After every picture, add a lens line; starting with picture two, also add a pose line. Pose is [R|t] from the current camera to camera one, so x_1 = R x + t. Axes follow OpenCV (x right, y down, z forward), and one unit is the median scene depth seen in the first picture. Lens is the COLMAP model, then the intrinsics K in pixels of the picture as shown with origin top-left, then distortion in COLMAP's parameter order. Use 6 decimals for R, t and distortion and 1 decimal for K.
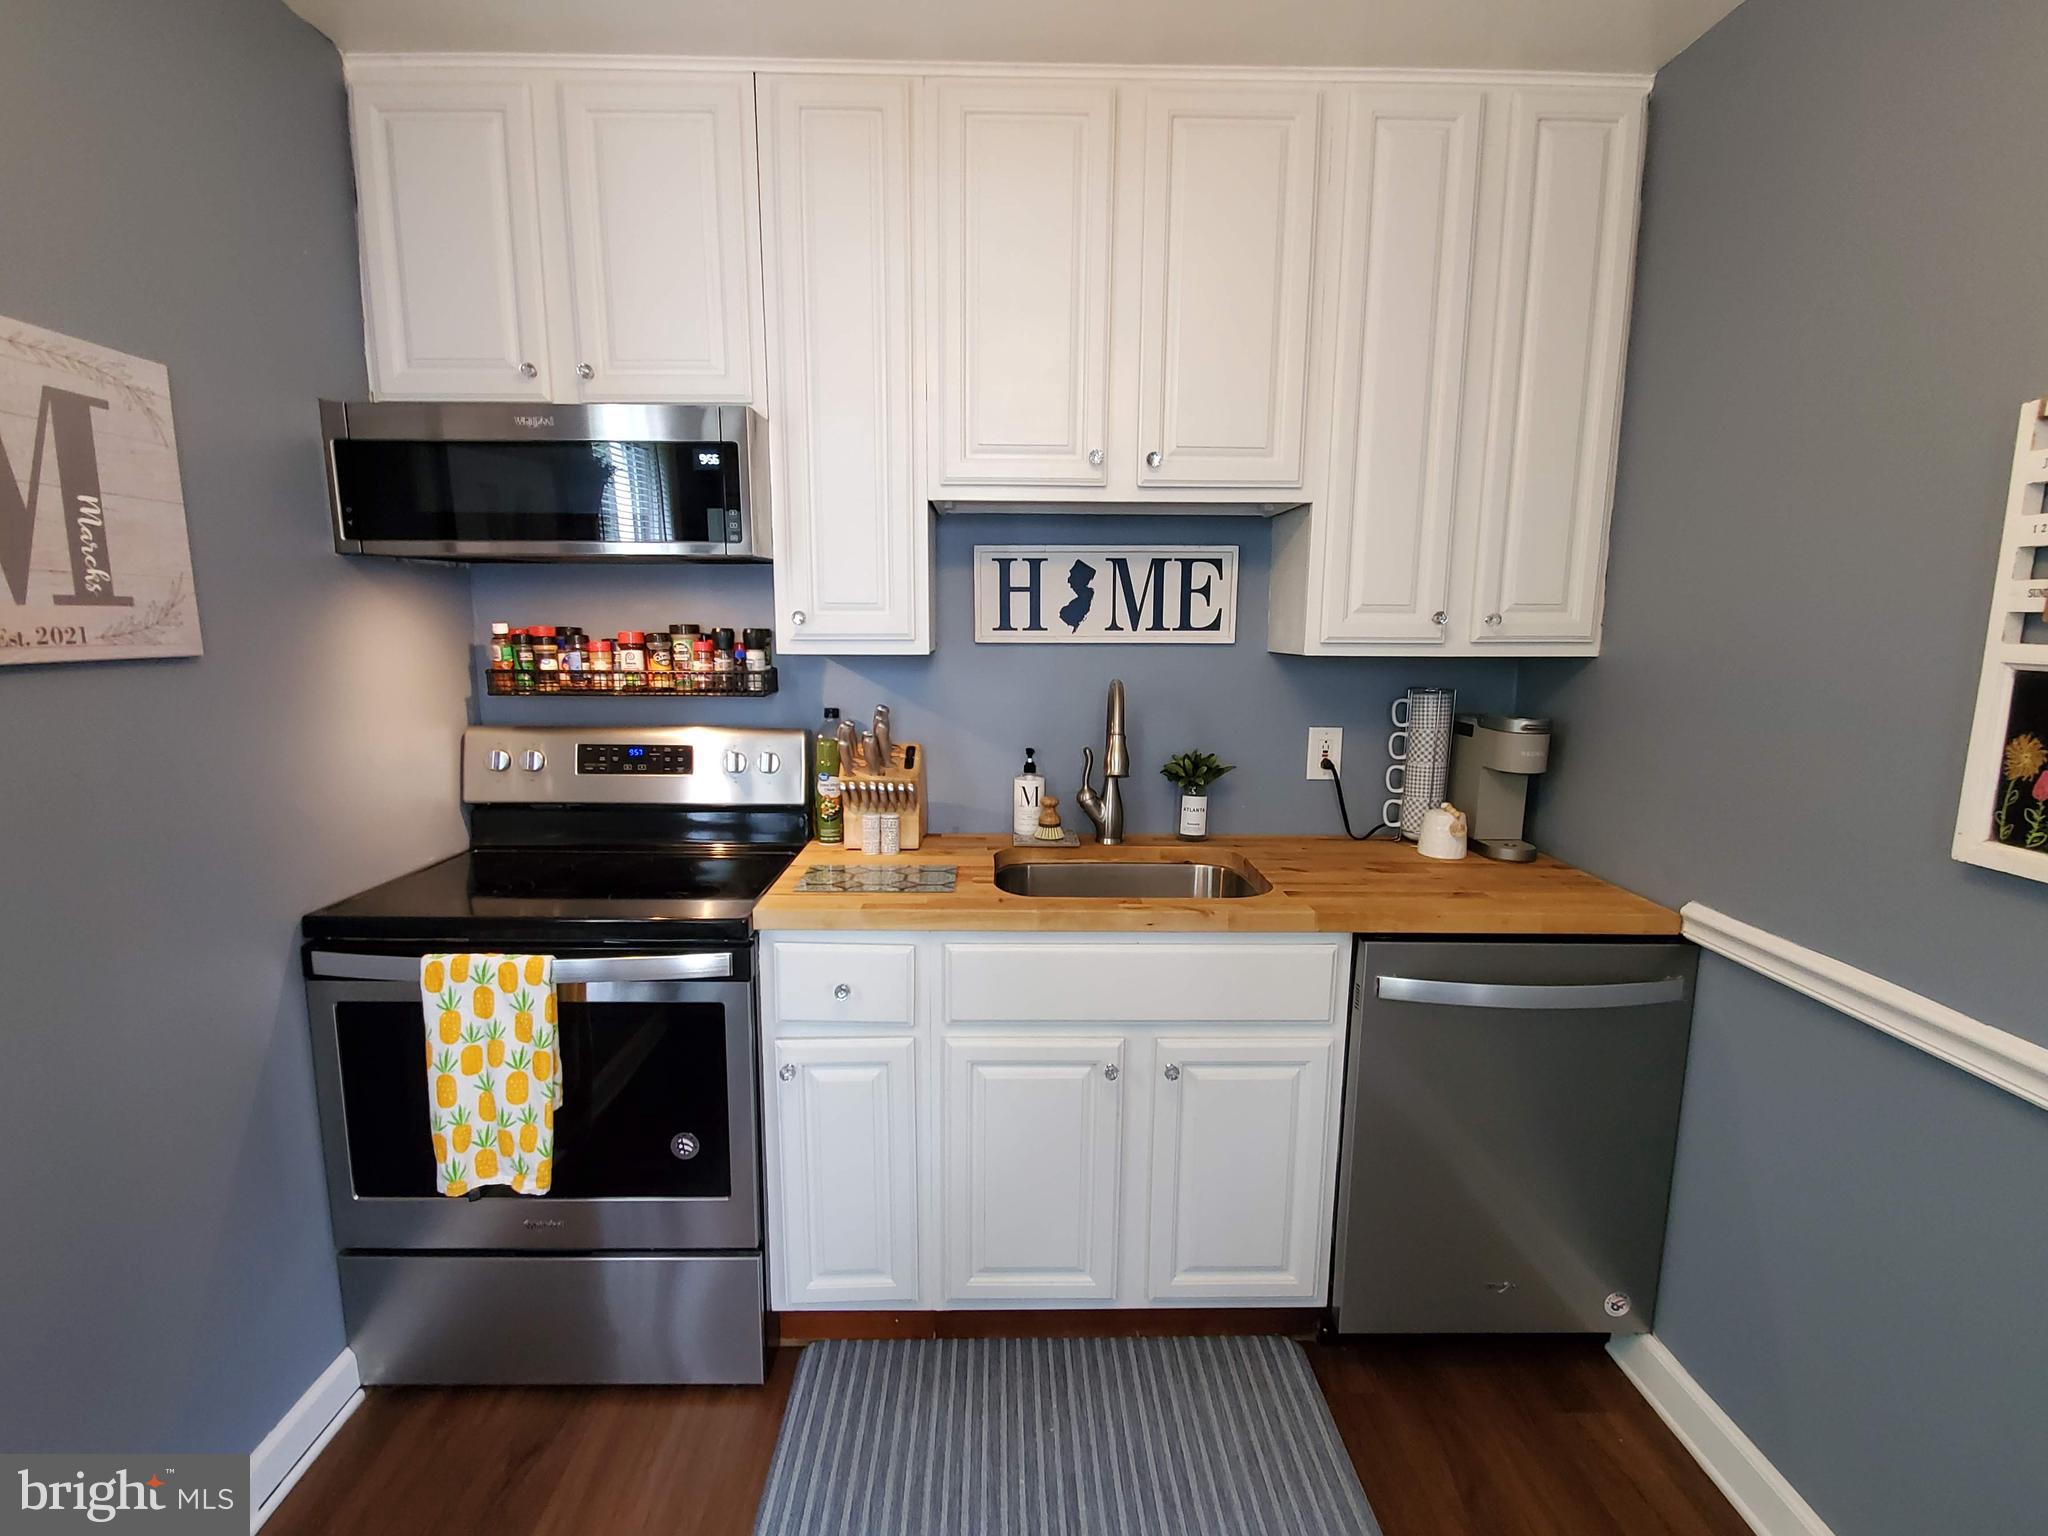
lens RADIAL K [[1006.1, 0, 1024.0], [0, 1006.1, 768.0], [0, 0, 1]] dist [-0.013304, 0.000470]
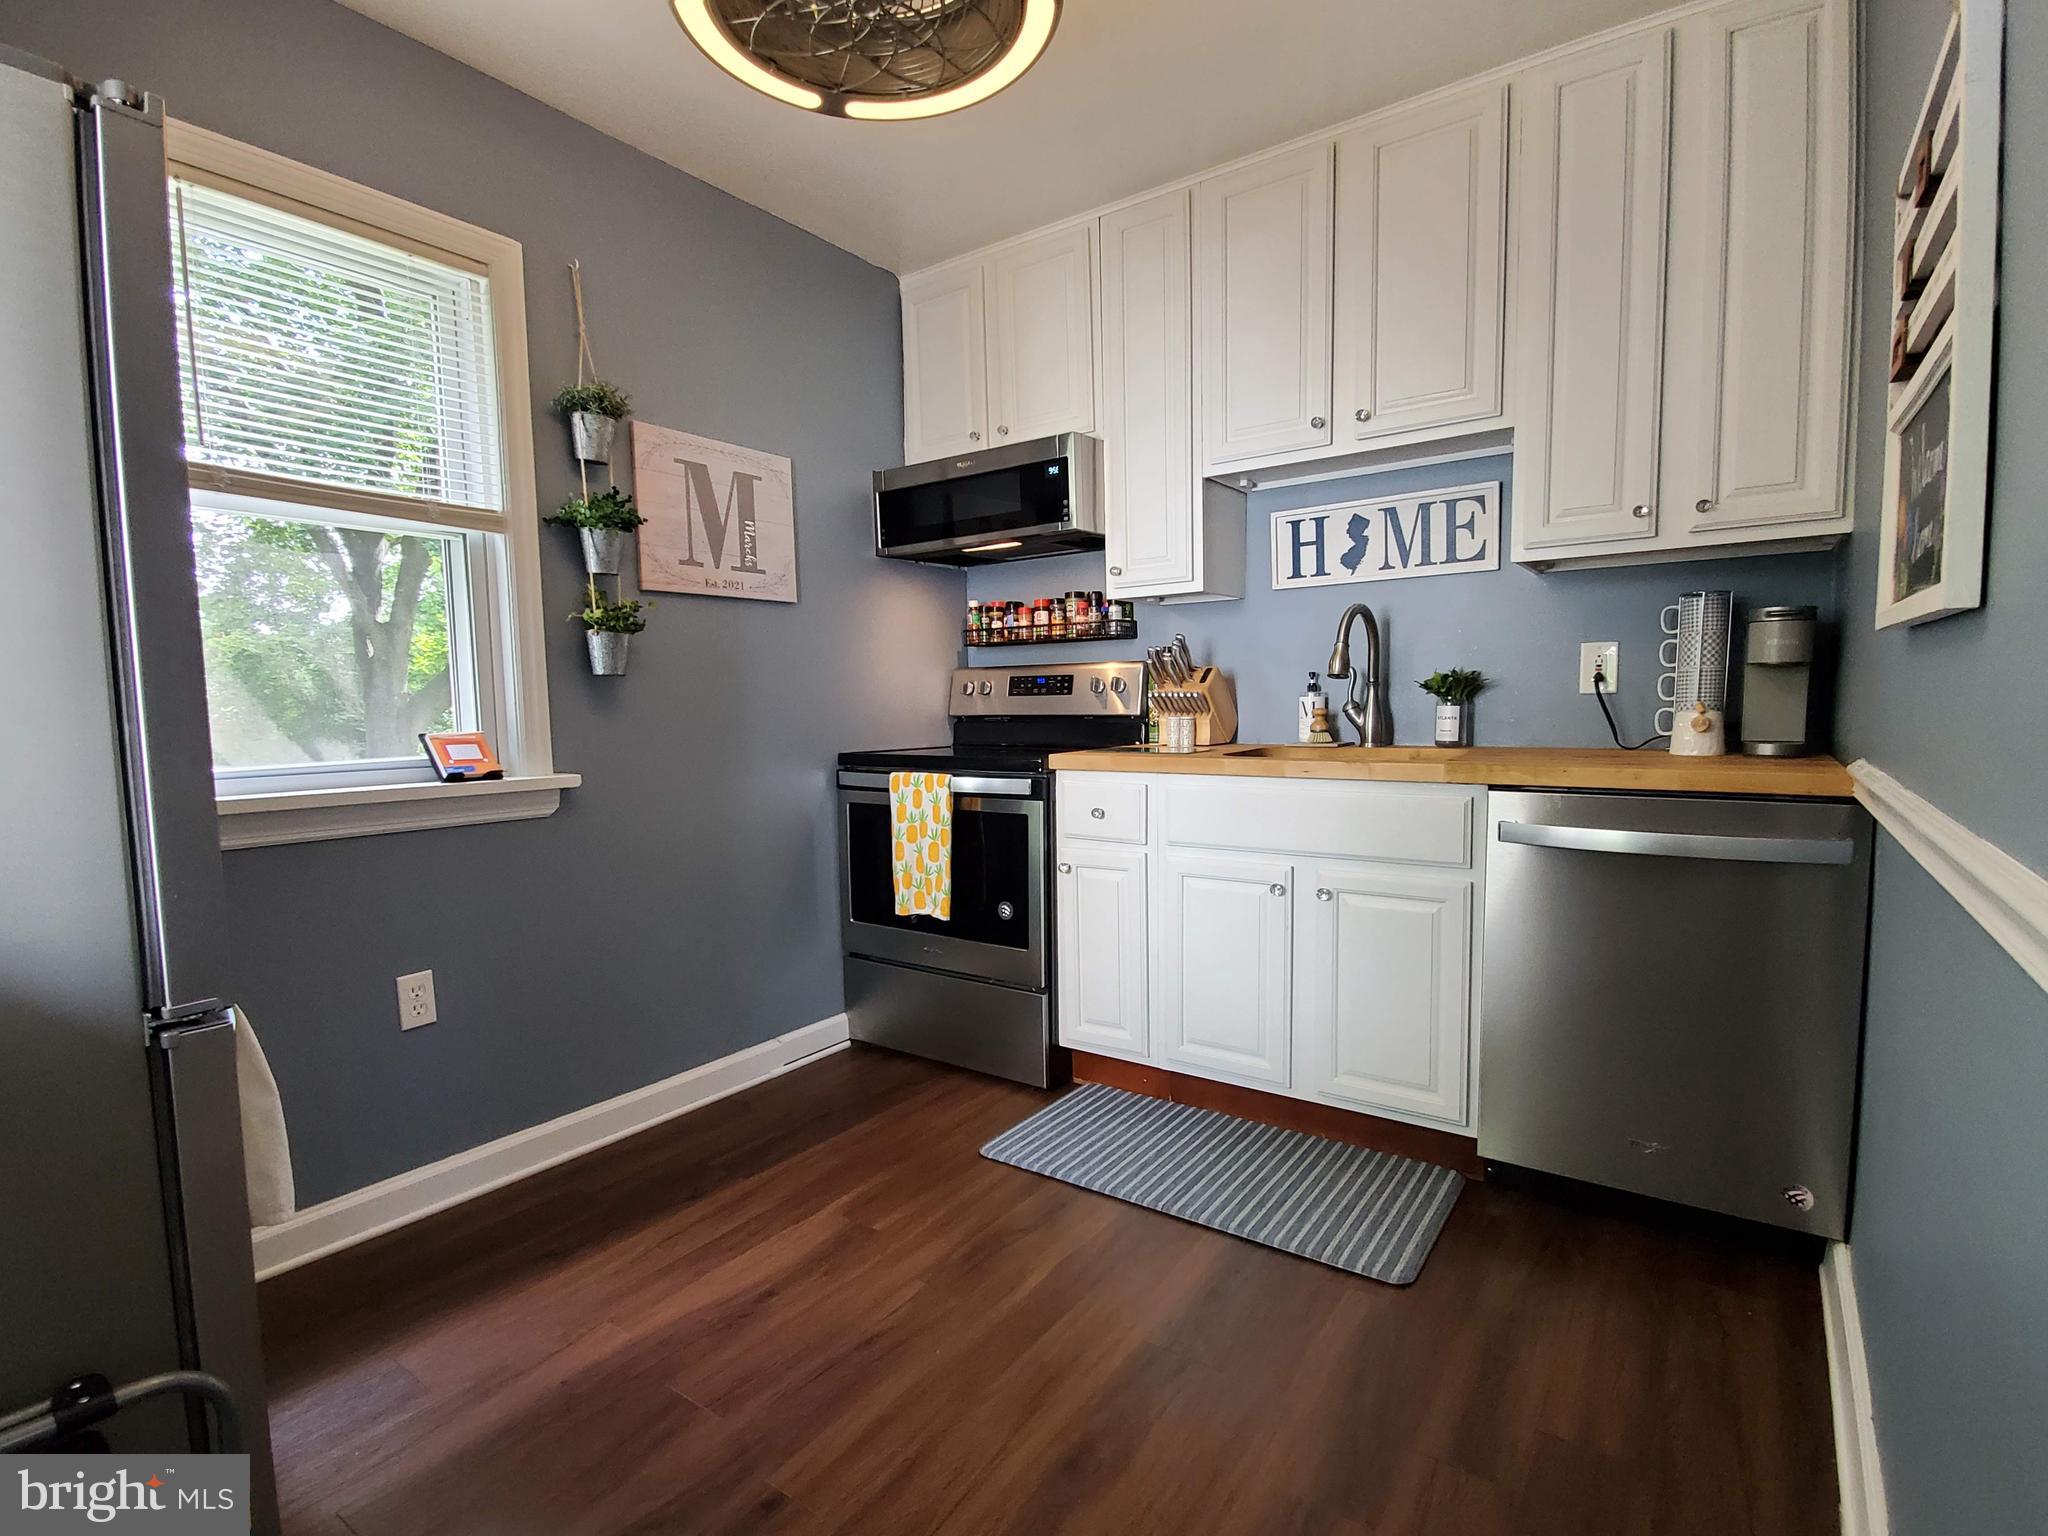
lens RADIAL K [[1006.1, 0, 1024.0], [0, 1006.1, 768.0], [0, 0, 1]] dist [-0.013304, 0.000470]
pose [[0.792225, 0.016316, -0.610011, 0.502895], [-0.064943, 0.996220, -0.057695, 0.202096], [0.606764, 0.085324, 0.790290, -0.174501]]
